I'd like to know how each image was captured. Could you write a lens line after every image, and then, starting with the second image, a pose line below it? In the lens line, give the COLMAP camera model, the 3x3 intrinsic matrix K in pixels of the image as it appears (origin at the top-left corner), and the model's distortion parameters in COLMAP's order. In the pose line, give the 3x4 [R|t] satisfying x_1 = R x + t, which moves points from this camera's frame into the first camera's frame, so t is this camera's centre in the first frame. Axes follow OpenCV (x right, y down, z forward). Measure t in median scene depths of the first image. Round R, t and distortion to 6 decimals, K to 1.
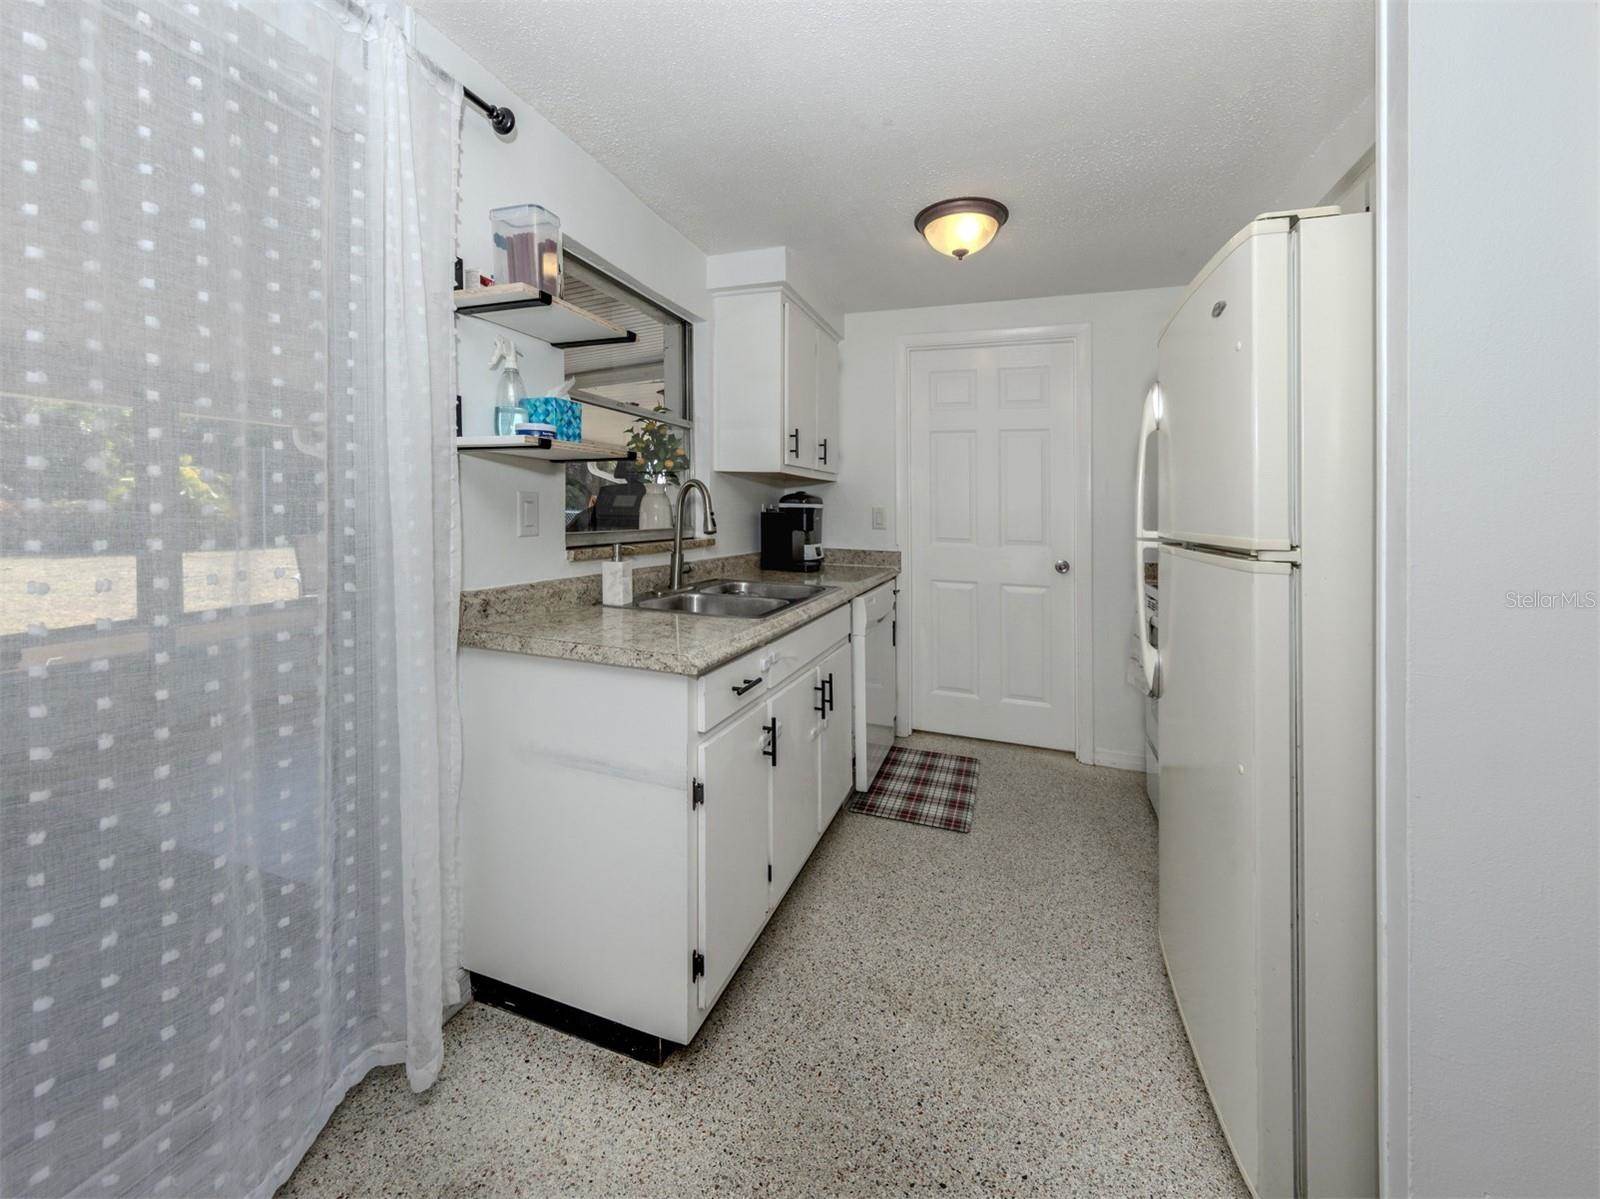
lens RADIAL K [[632.0, 0, 795.6], [0, 632.0, 508.1], [0, 0, 1]] dist [-0.002169, -0.000277]
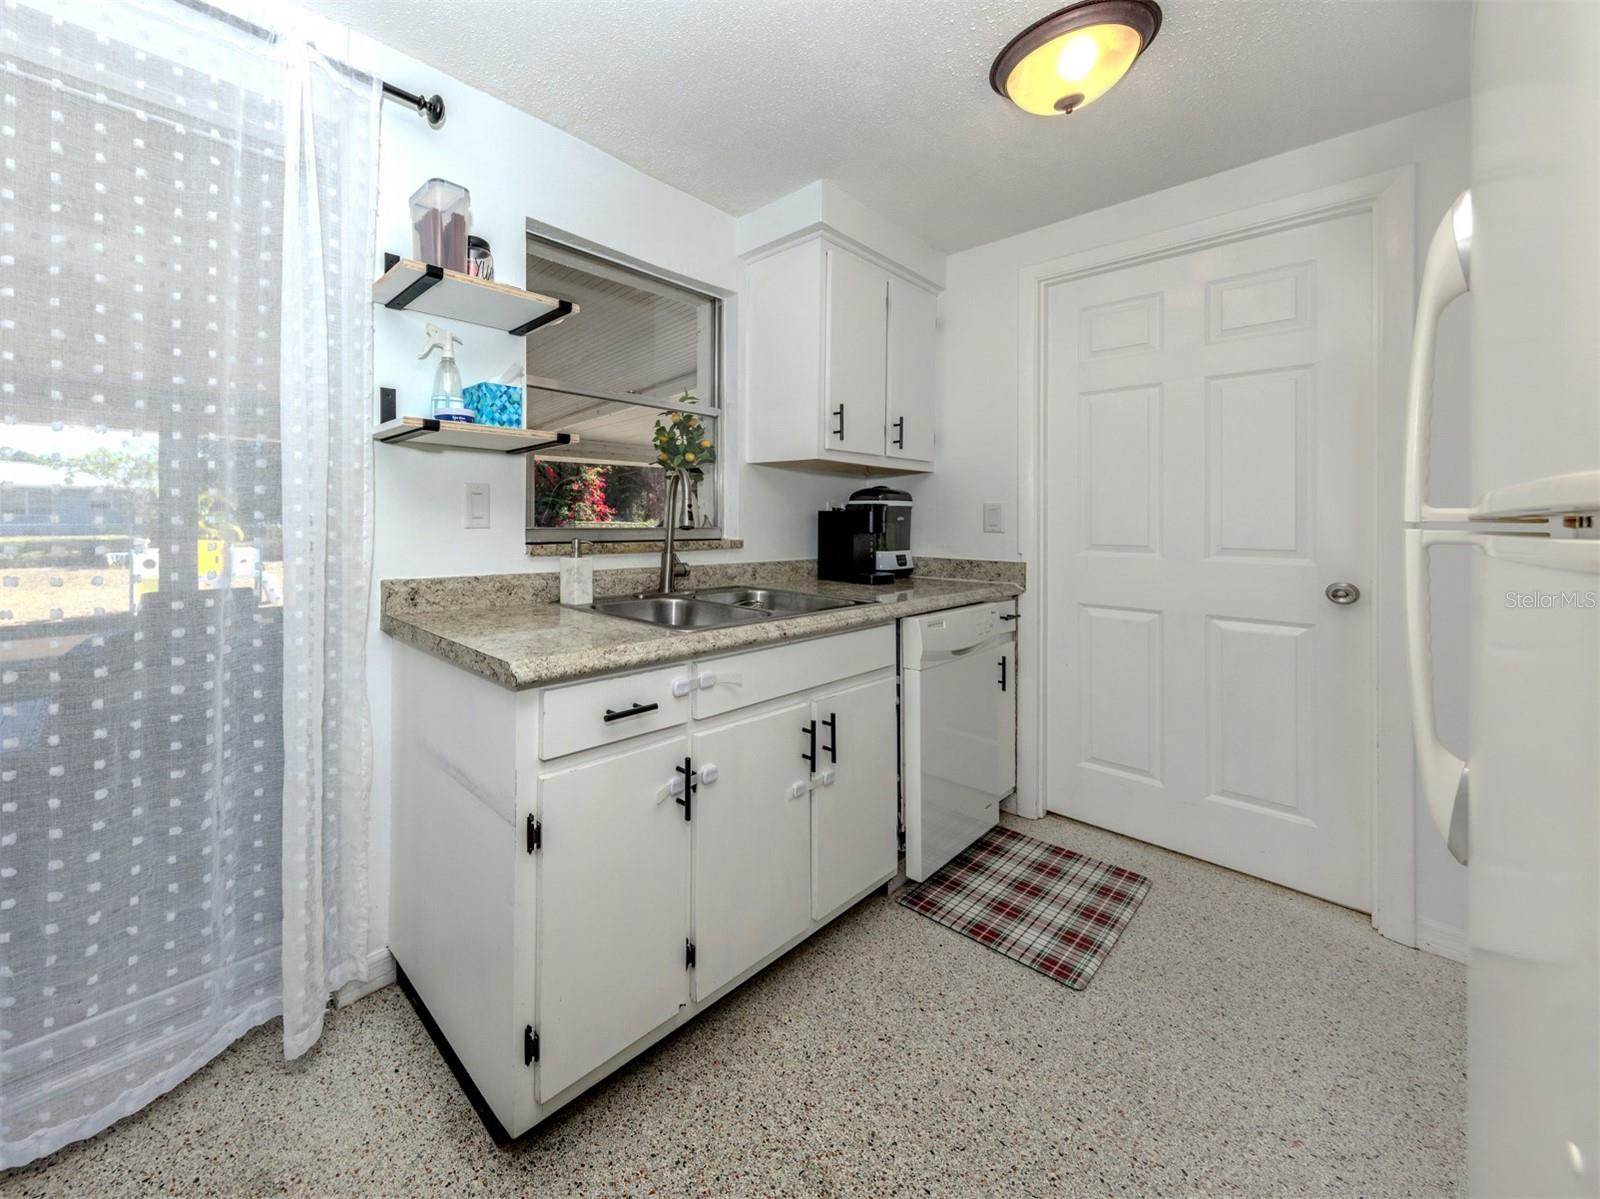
lens RADIAL K [[625.7, 0, 619.3], [0, 625.7, 528.1], [0, 0, 1]] dist [0.002220, -0.000364]
pose [[0.857151, -0.006862, -0.515019, 0.217994], [0.009865, 0.999947, 0.003096, 0.035063], [0.514971, -0.007734, 0.857173, 0.224820]]
